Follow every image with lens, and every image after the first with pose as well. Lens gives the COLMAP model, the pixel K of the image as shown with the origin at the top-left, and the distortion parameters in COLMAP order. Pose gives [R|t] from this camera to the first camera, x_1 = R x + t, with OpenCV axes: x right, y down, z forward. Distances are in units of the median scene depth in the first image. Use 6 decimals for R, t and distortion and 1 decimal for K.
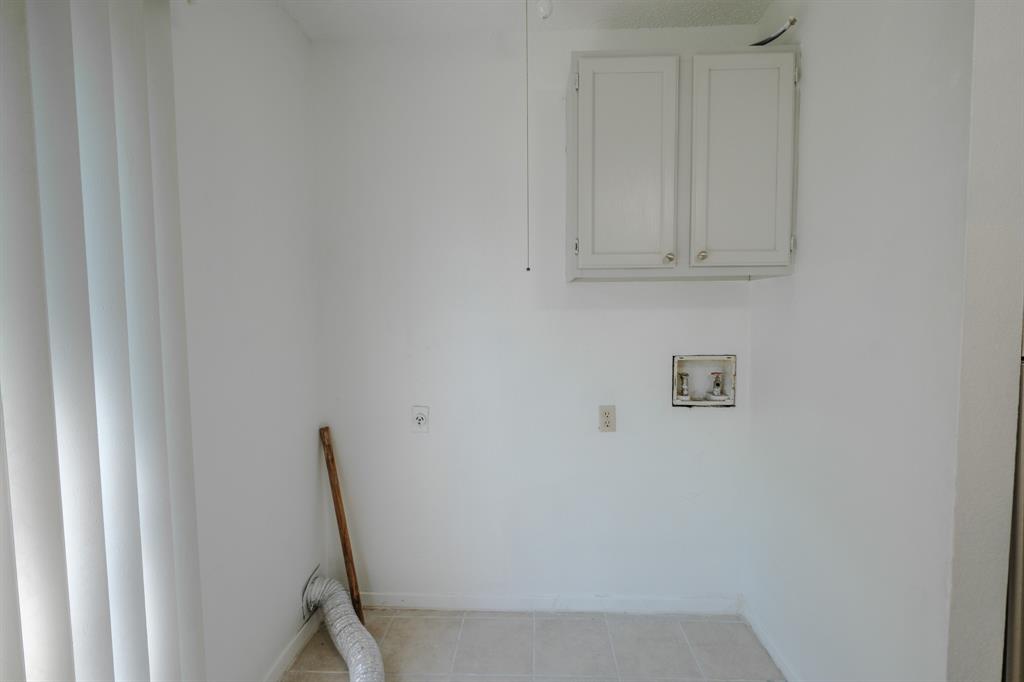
lens RADIAL K [[437.9, 0, 517.2], [0, 437.9, 339.3], [0, 0, 1]] dist [-0.006706, -0.000264]
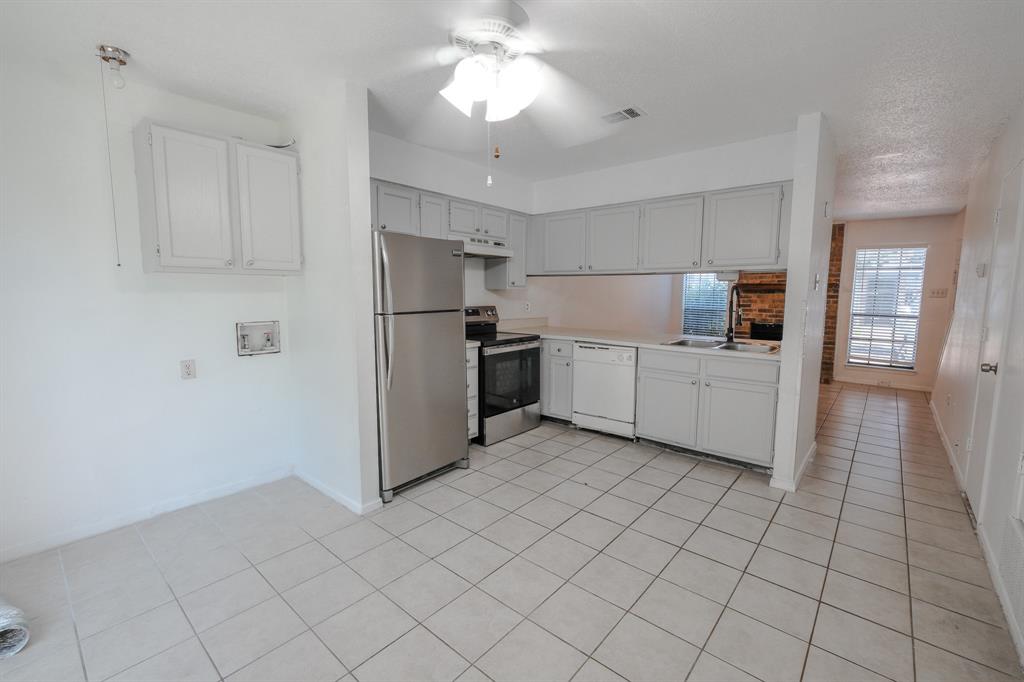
lens RADIAL K [[437.9, 0, 520.5], [0, 437.9, 340.3], [0, 0, 1]] dist [-0.006706, -0.000264]
pose [[0.609538, -0.071993, 0.789481, -0.254626], [0.036387, 0.997359, 0.062856, 0.037075], [-0.791922, -0.009586, 0.610547, -0.738486]]
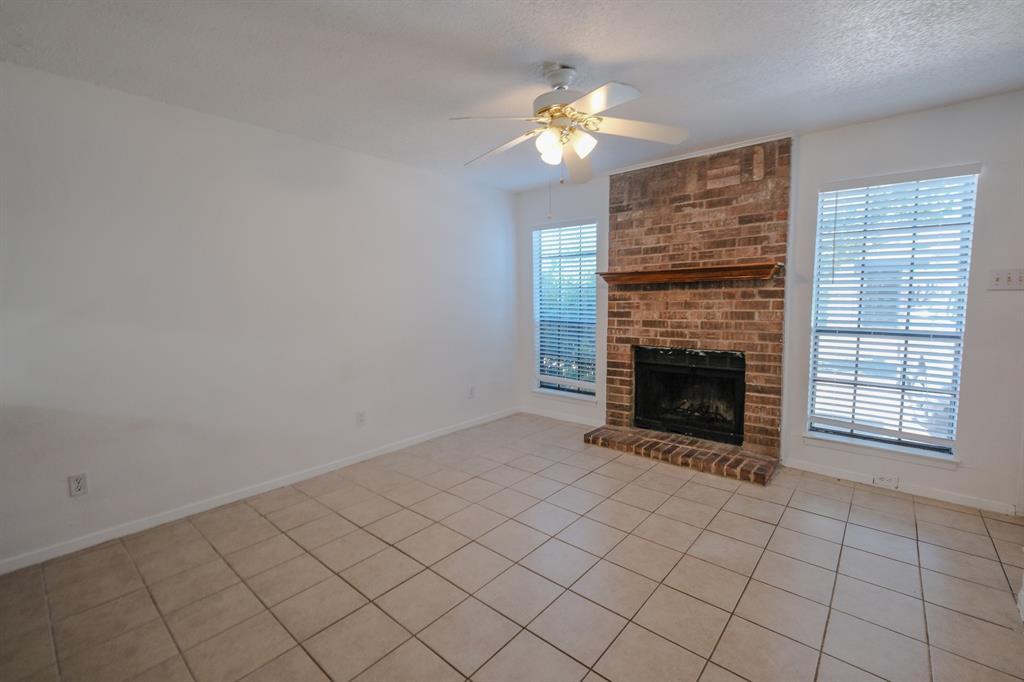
lens RADIAL K [[437.9, 0, 517.1], [0, 437.9, 337.7], [0, 0, 1]] dist [-0.006706, -0.000264]
pose [[0.615999, -0.077086, 0.783966, -0.151757], [0.059032, 0.996919, 0.051641, 0.036392], [-0.785532, 0.014468, 0.618652, -0.743023]]
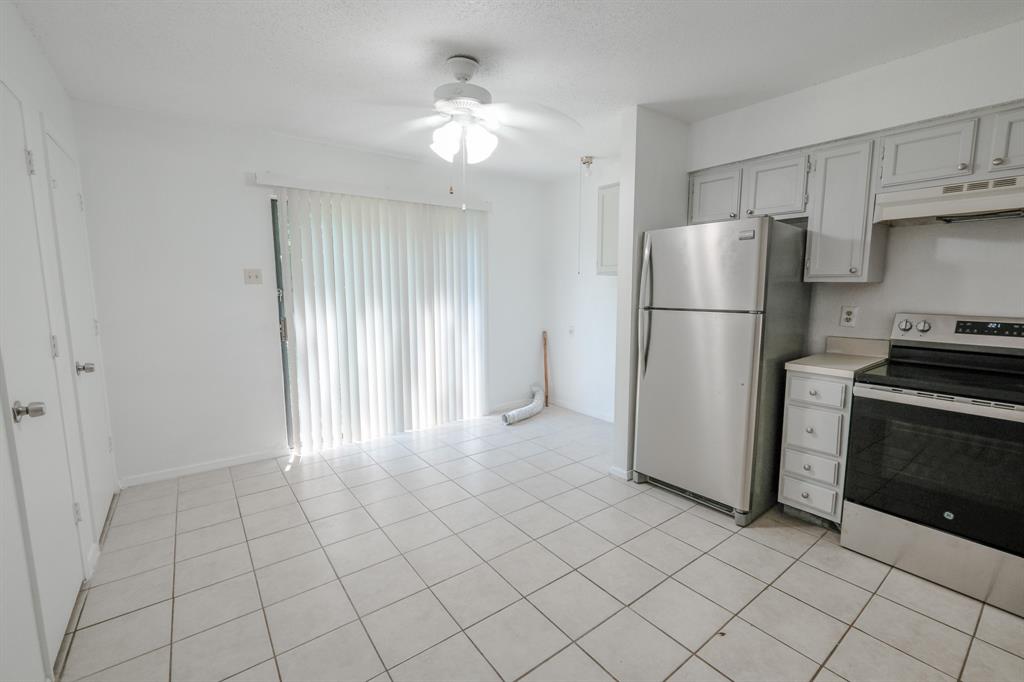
lens RADIAL K [[437.9, 0, 514.6], [0, 437.9, 338.0], [0, 0, 1]] dist [-0.006706, -0.000264]
pose [[0.634604, 0.101376, -0.766160, 1.509040], [-0.052150, 0.994717, 0.088422, 0.017290], [0.771076, -0.016158, 0.636538, -0.835263]]
